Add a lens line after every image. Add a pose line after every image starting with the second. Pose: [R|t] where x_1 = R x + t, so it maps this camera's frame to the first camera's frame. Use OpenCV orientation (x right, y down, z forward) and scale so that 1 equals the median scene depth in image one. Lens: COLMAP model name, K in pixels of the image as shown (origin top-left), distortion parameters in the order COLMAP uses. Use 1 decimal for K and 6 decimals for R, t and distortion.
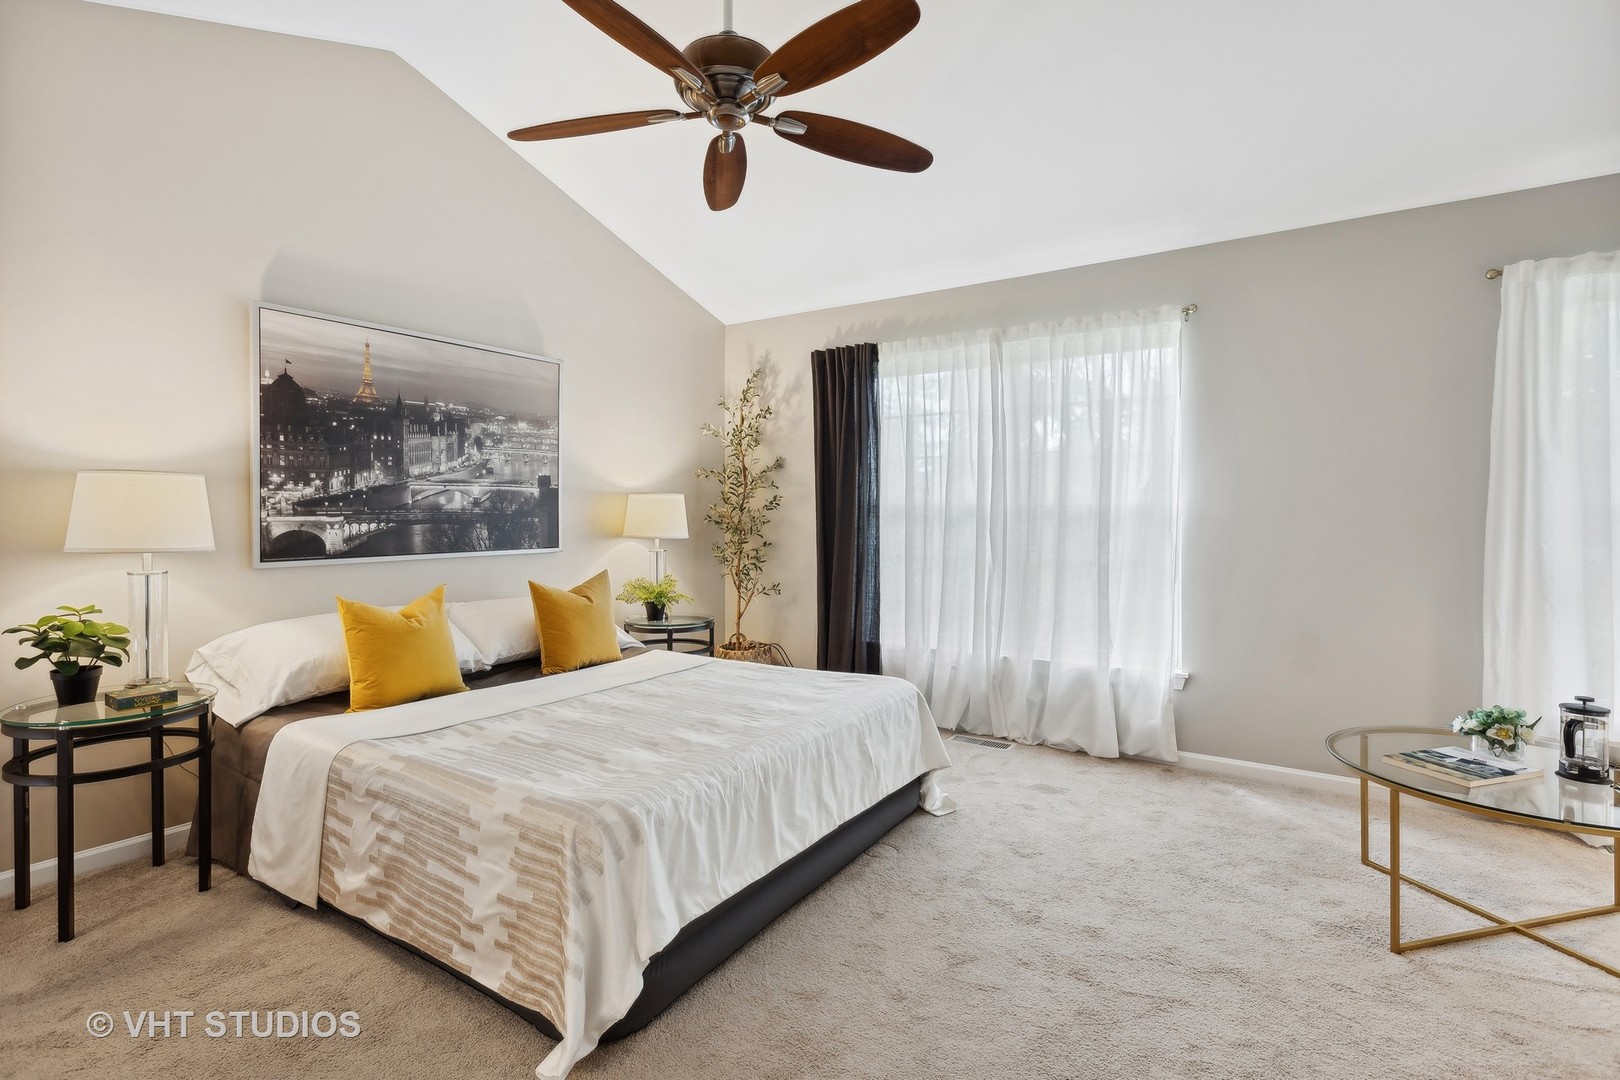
lens RADIAL K [[766.6, 0, 817.4], [0, 766.6, 529.1], [0, 0, 1]] dist [-0.008186, -0.001145]
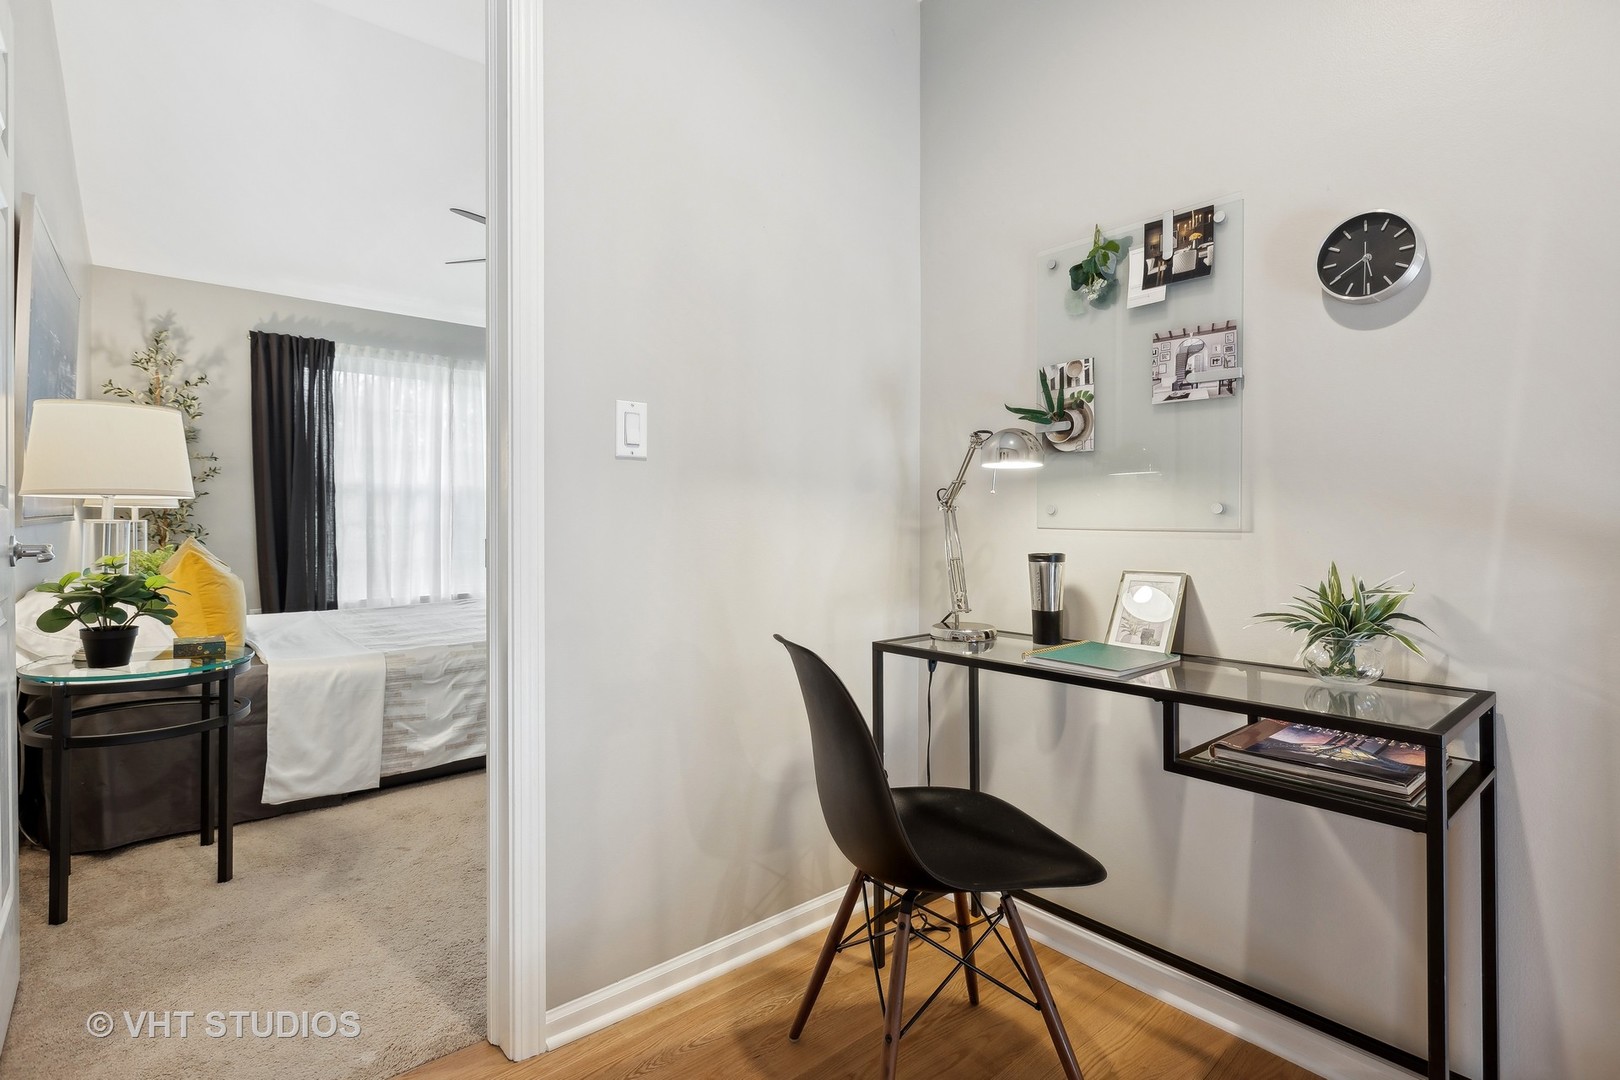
lens RADIAL K [[766.6, 0, 804.6], [0, 766.6, 530.1], [0, 0, 1]] dist [-0.008186, -0.001145]
pose [[0.297051, -0.016468, 0.954720, -1.391957], [0.014298, 0.999816, 0.012797, 0.063674], [-0.954754, 0.009849, 0.297232, -0.029548]]
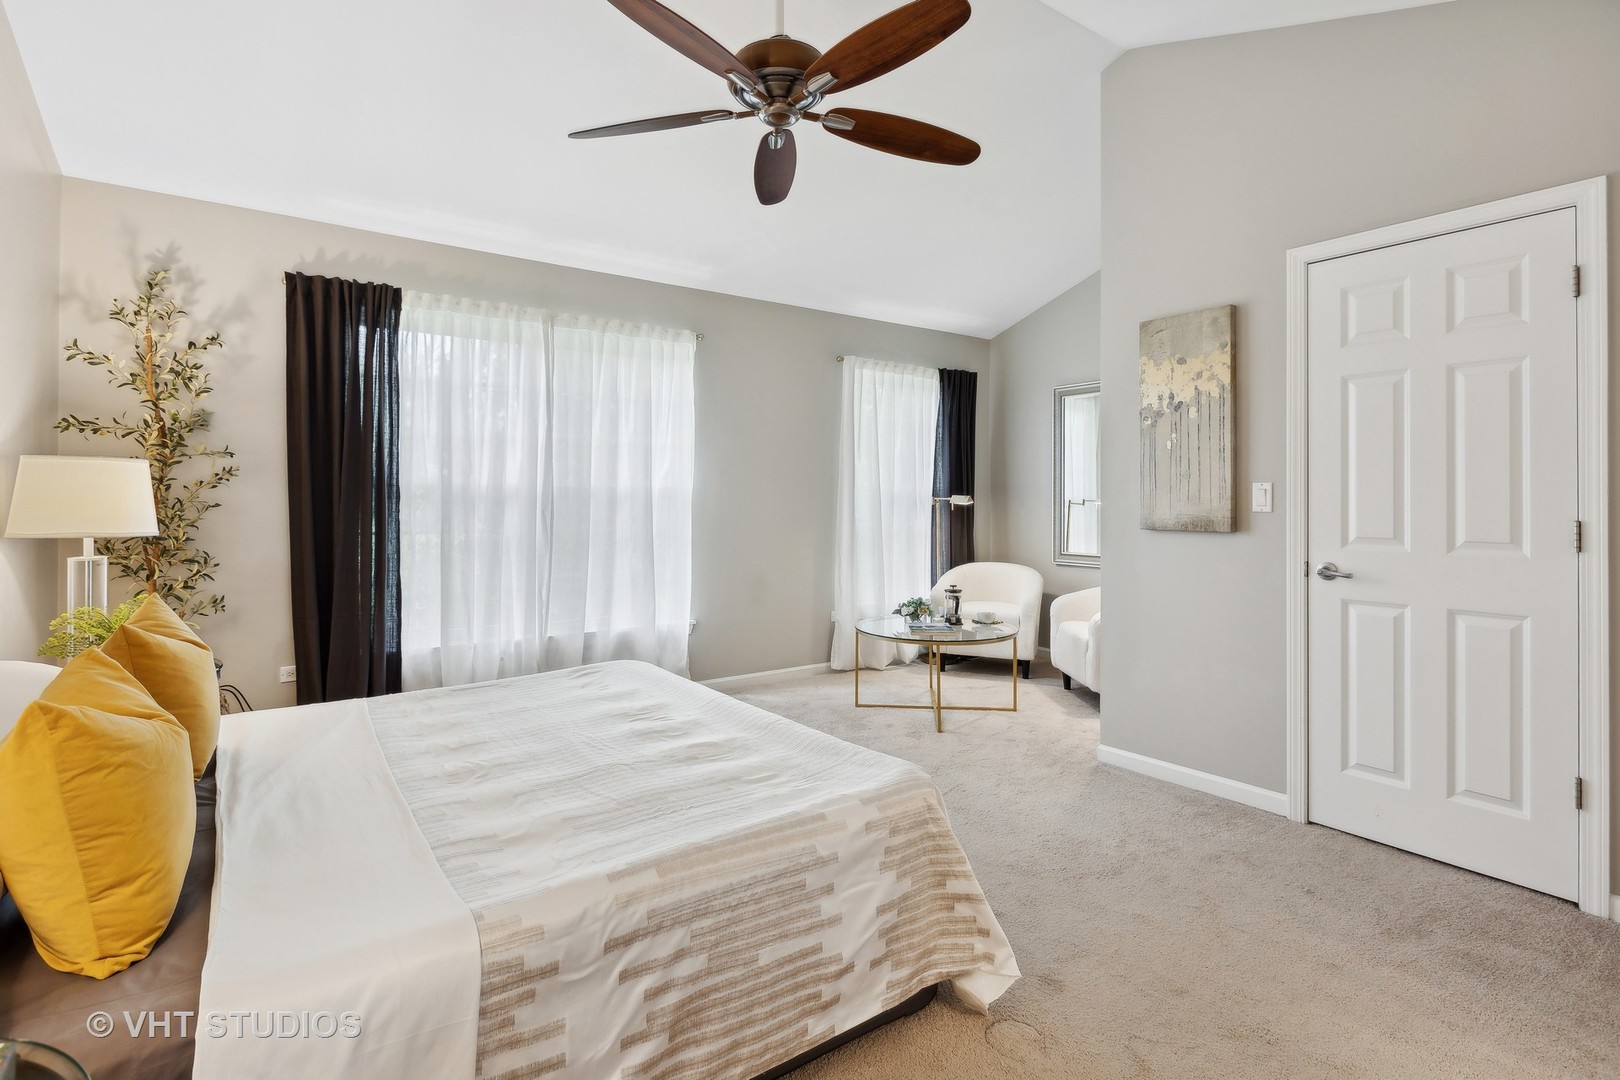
lens RADIAL K [[766.6, 0, 808.7], [0, 766.6, 494.6], [0, 0, 1]] dist [-0.008186, -0.001145]
pose [[0.366387, 0.001219, 0.930462, -0.900740], [0.012723, 0.999899, -0.006321, -0.015782], [-0.930375, 0.014154, 0.366335, 0.496622]]
